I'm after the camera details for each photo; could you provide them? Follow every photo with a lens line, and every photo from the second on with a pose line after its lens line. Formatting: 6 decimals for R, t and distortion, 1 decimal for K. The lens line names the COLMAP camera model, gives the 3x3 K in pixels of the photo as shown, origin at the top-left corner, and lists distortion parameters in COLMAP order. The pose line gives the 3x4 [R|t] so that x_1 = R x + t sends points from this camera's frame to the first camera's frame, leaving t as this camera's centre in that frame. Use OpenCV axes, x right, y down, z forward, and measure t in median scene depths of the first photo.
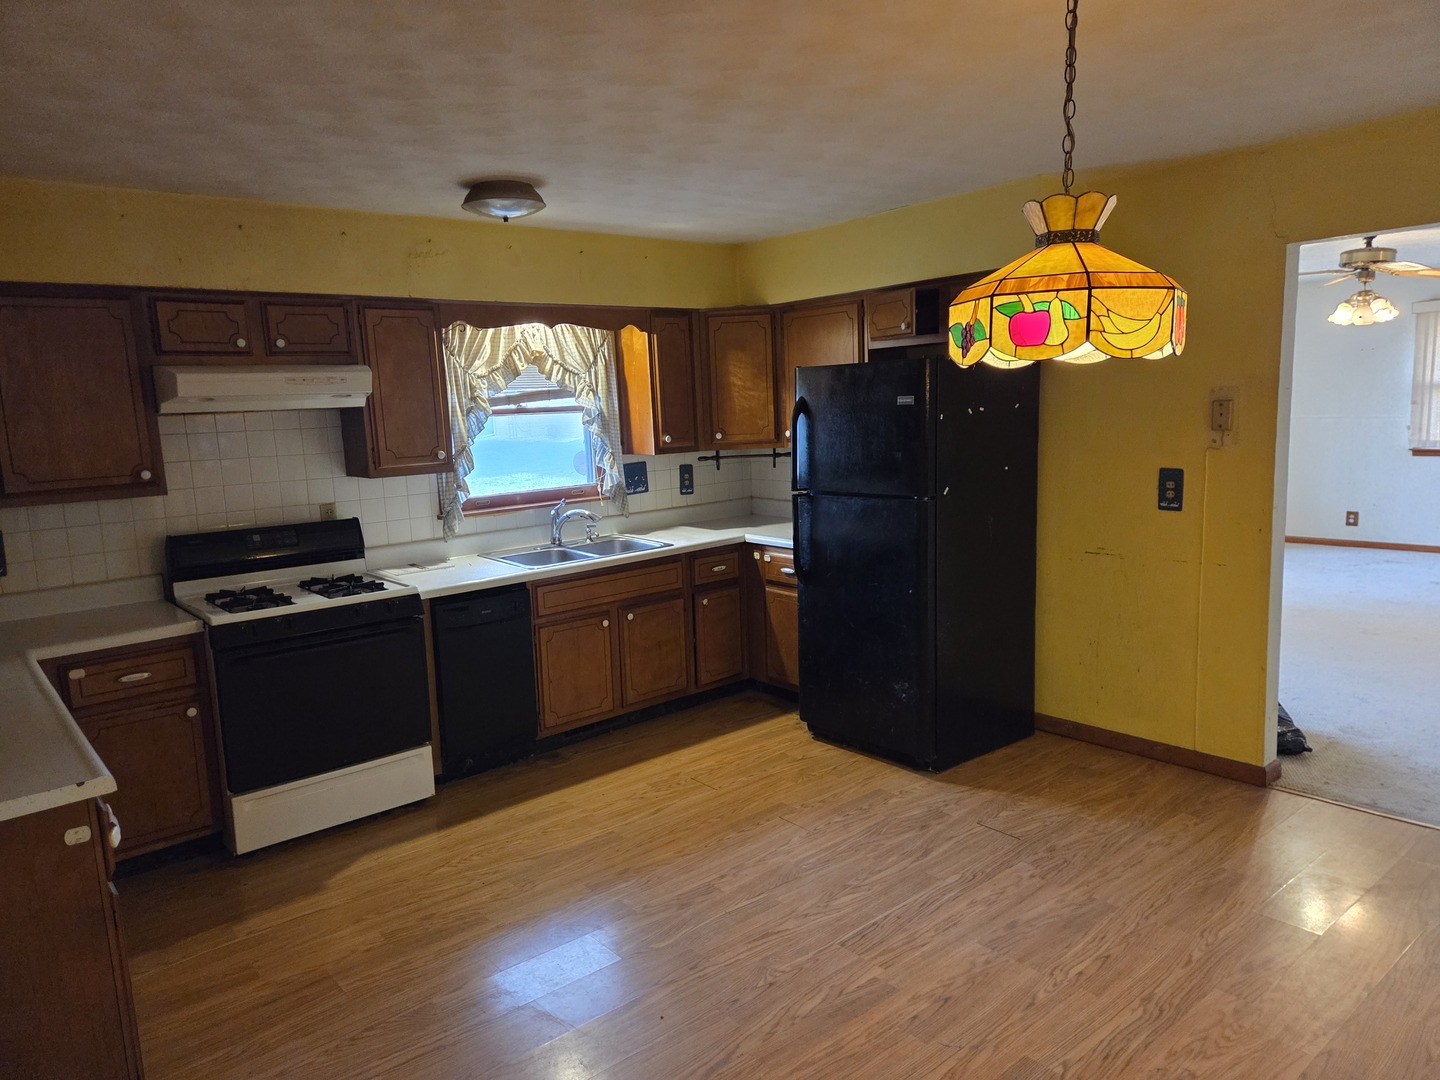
lens RADIAL K [[947.2, 0, 720.0], [0, 947.2, 540.0], [0, 0, 1]] dist [0.008358, 0.000887]
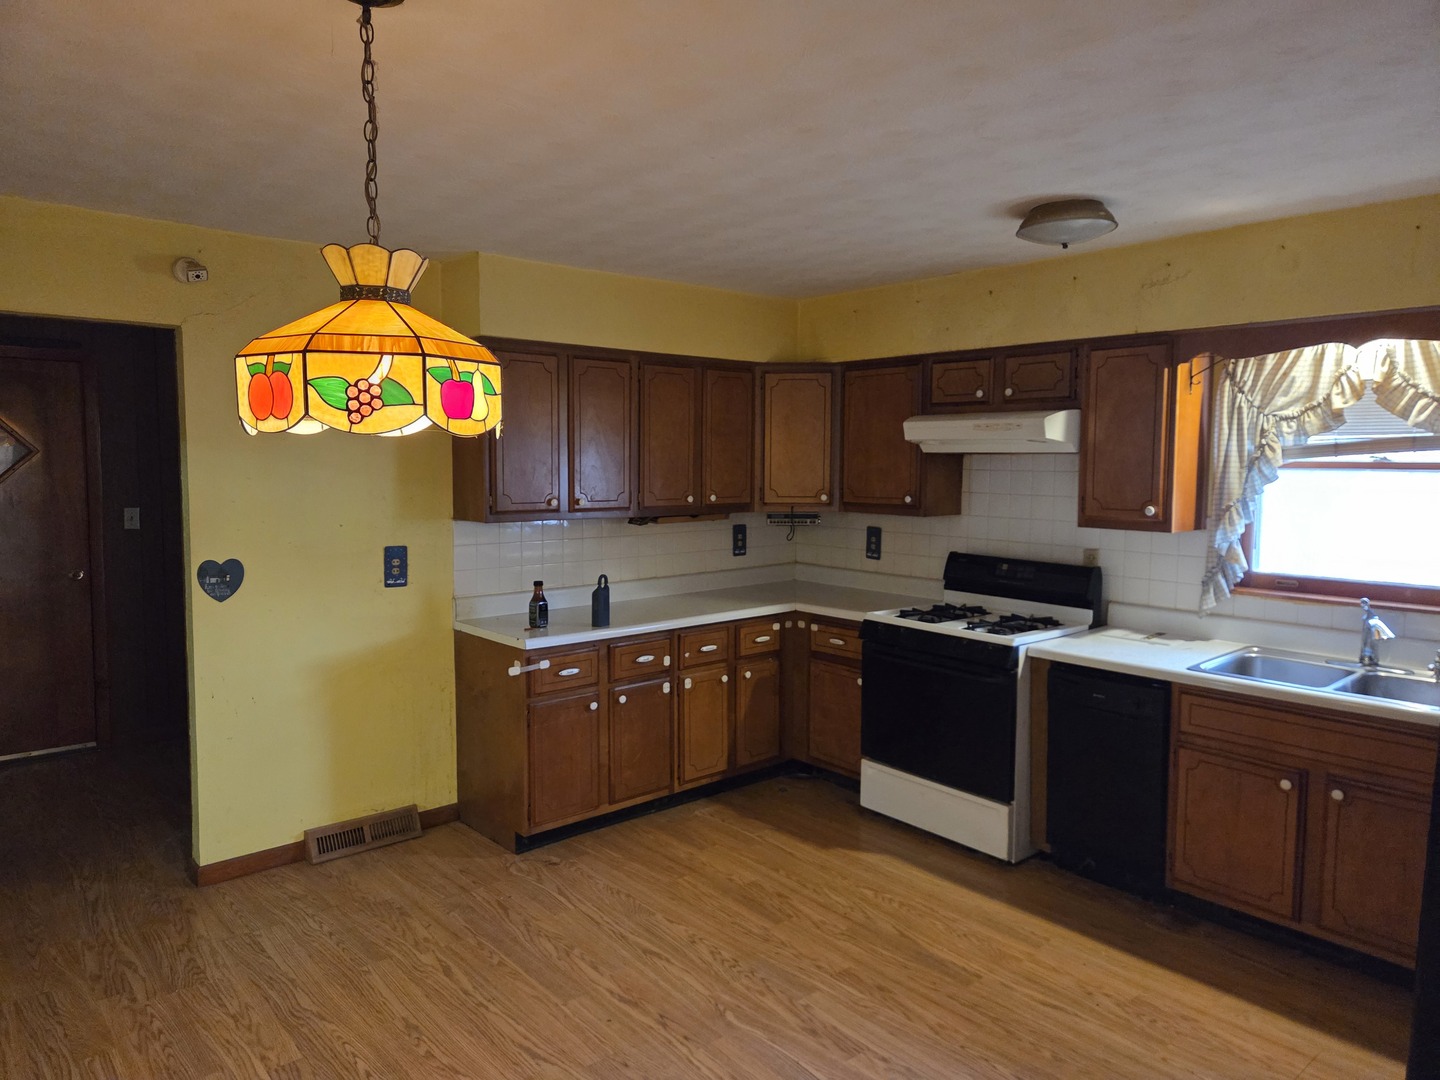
lens RADIAL K [[968.9, 0, 717.3], [0, 968.9, 524.2], [0, 0, 1]] dist [0.007813, -0.000265]
pose [[-0.000830, 0.113286, -0.993562, 0.691038], [-0.146381, 0.982846, 0.112186, -0.142187], [0.989228, 0.145532, 0.015767, 0.713823]]
